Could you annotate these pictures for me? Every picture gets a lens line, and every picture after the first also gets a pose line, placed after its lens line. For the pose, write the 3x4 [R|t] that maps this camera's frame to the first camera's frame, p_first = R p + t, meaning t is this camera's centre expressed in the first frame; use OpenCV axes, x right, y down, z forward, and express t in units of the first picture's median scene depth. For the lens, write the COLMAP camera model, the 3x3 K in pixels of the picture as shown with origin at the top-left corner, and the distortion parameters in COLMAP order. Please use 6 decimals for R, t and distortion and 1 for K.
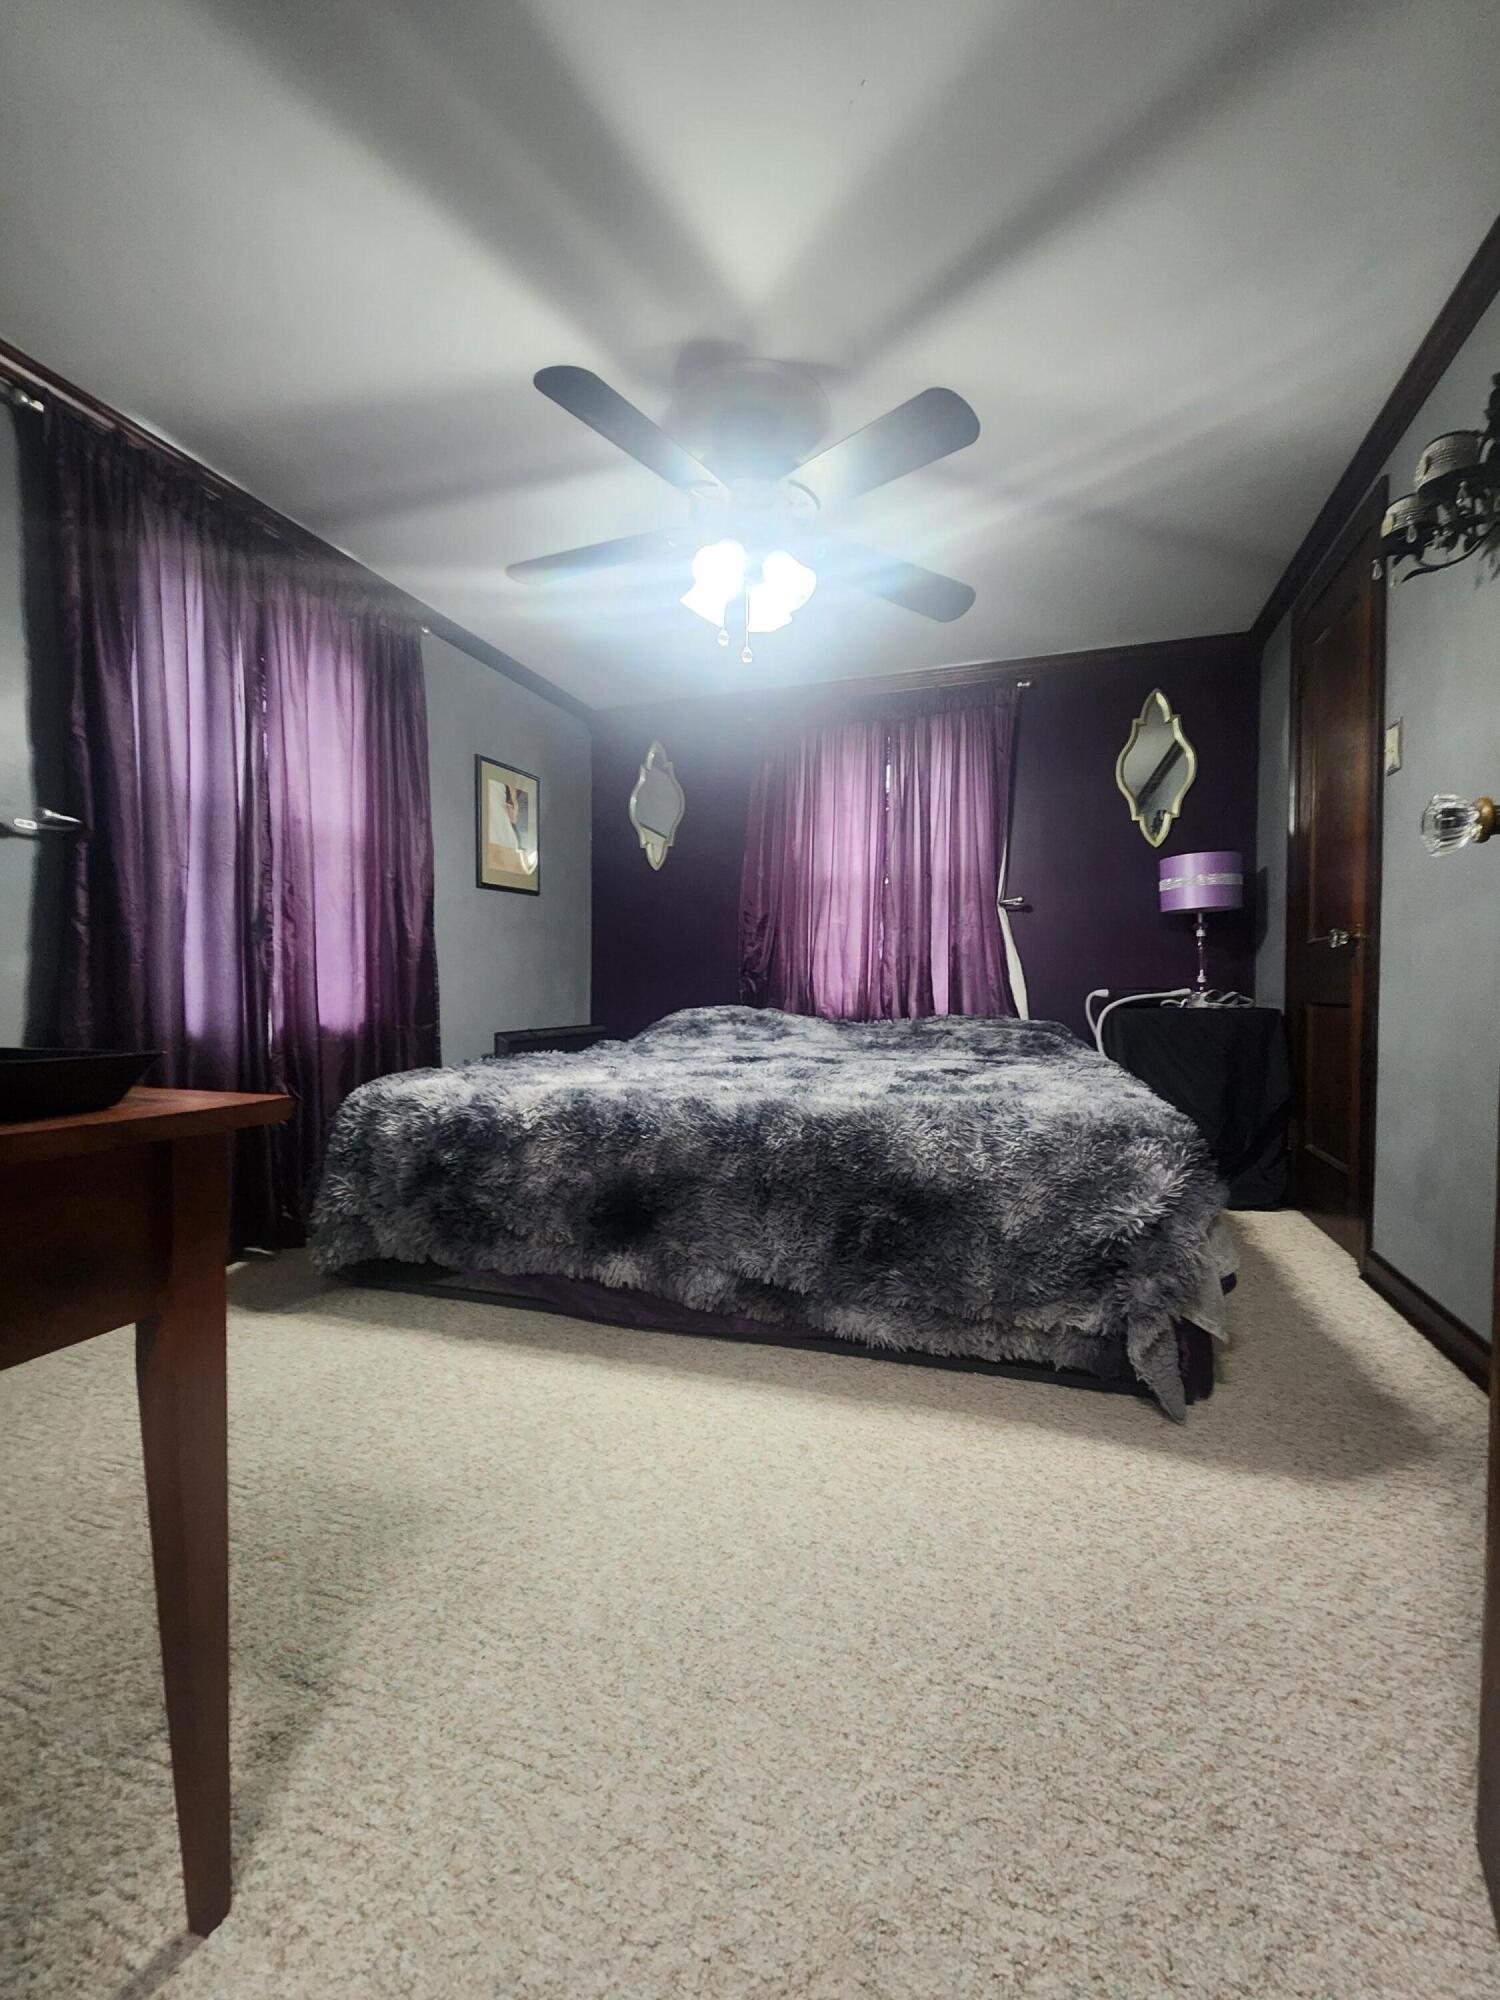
lens RADIAL K [[810.6, 0, 771.7], [0, 810.6, 1003.8], [0, 0, 1]] dist [0.003112, -0.002193]
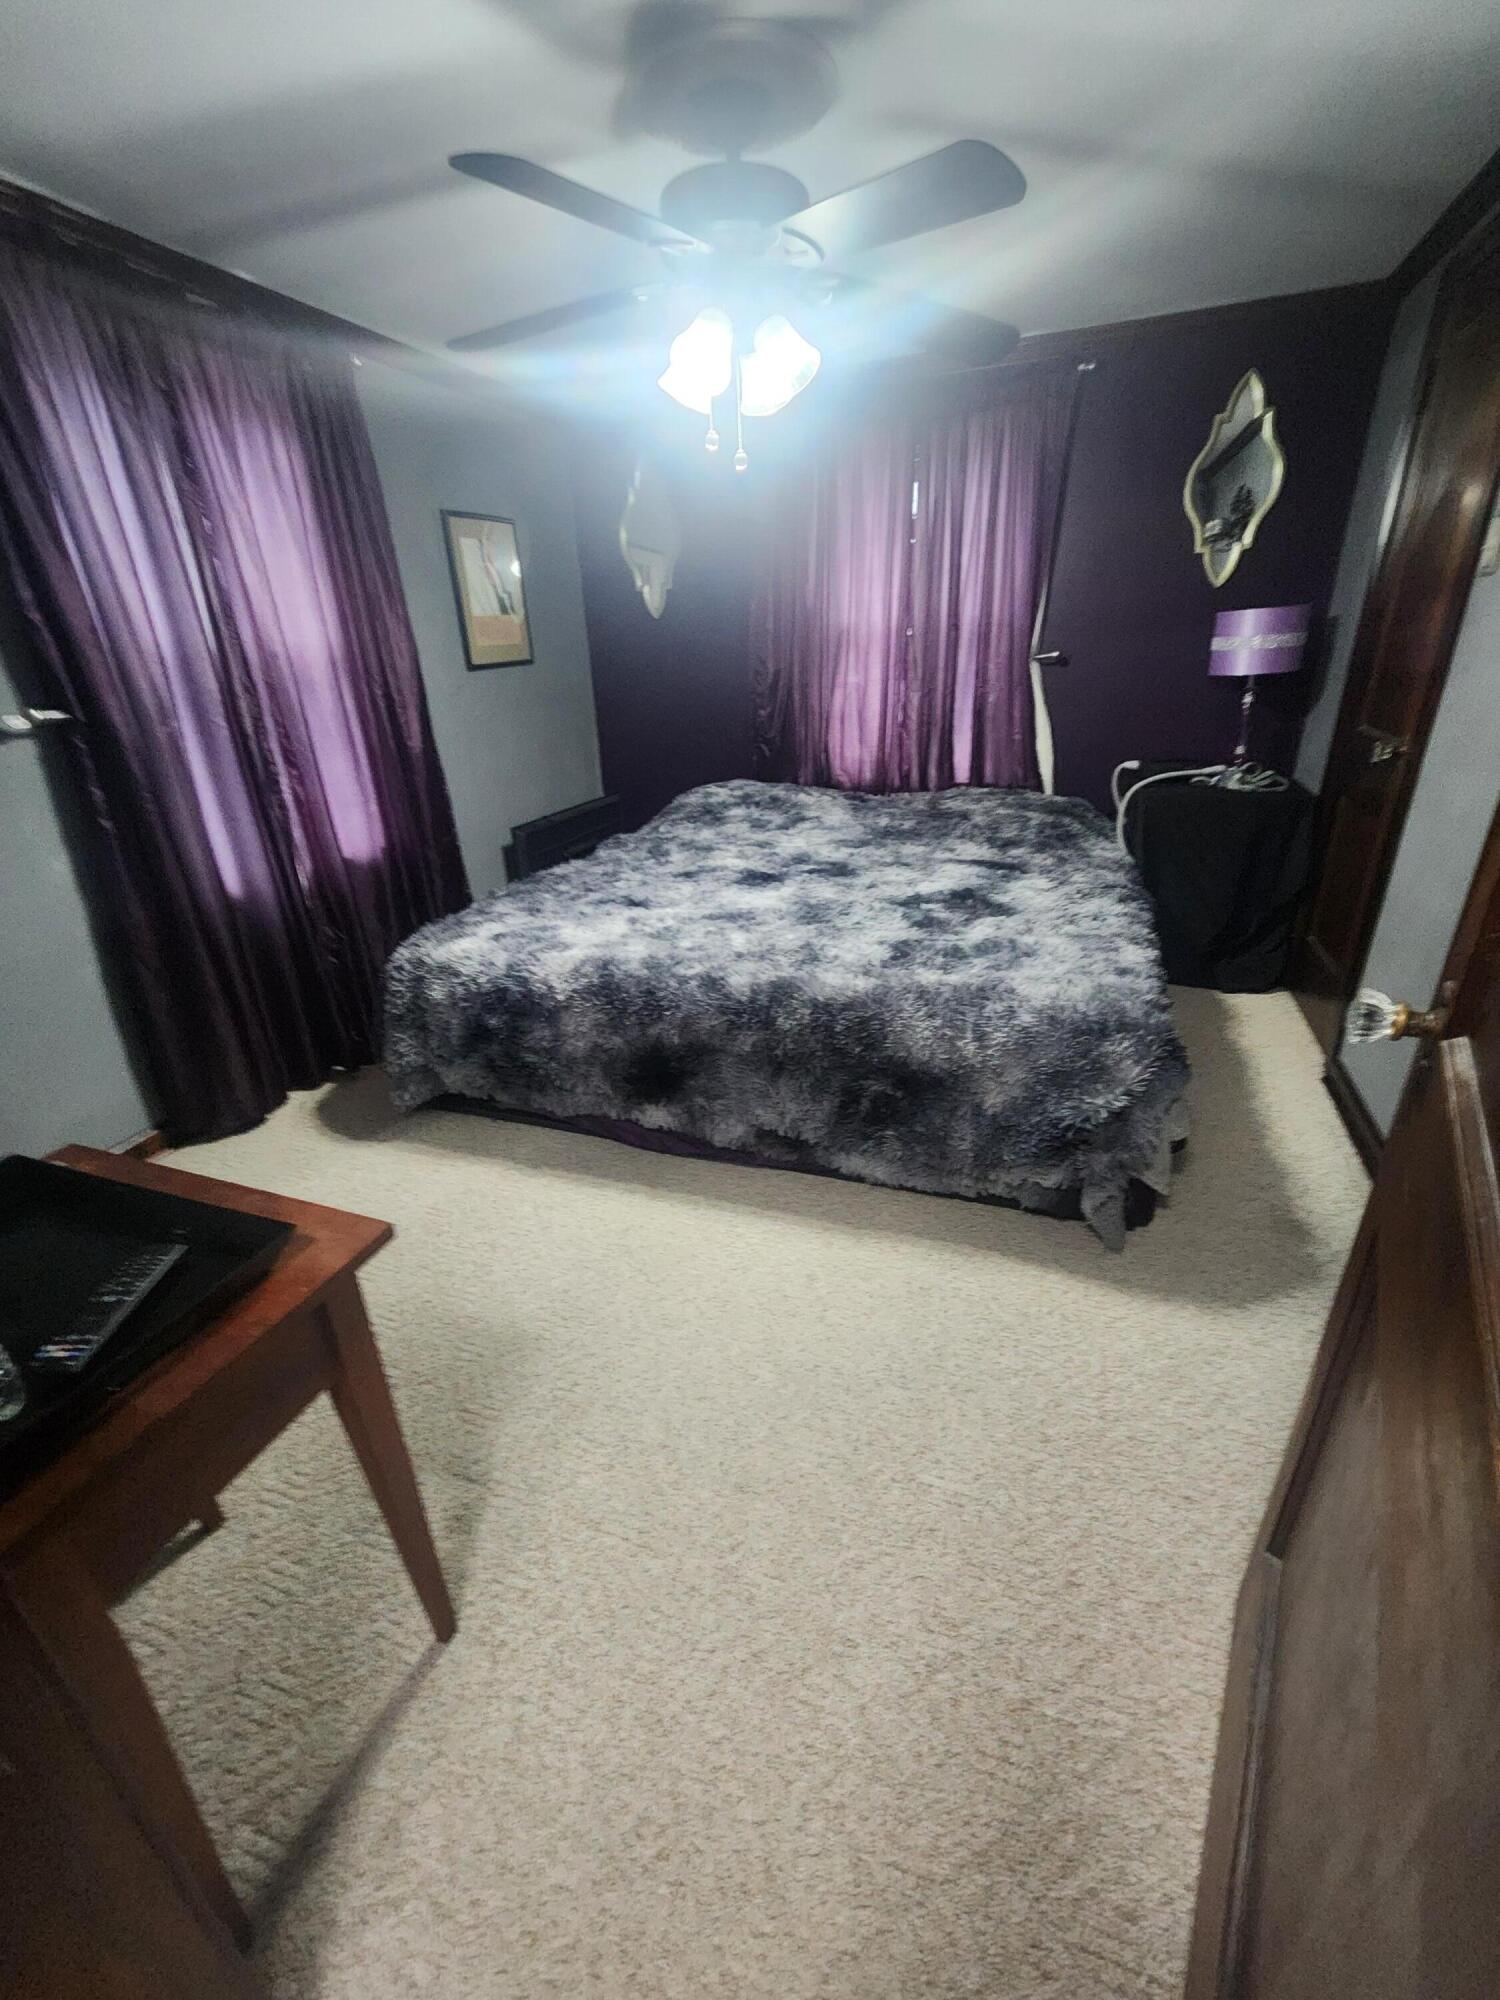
lens RADIAL K [[810.6, 0, 763.8], [0, 810.6, 1017.8], [0, 0, 1]] dist [0.003112, -0.002193]
pose [[0.998862, -0.020375, -0.043133, 0.023146], [0.035223, 0.924804, 0.378810, -0.258846], [0.032171, -0.379898, 0.924469, -0.018651]]
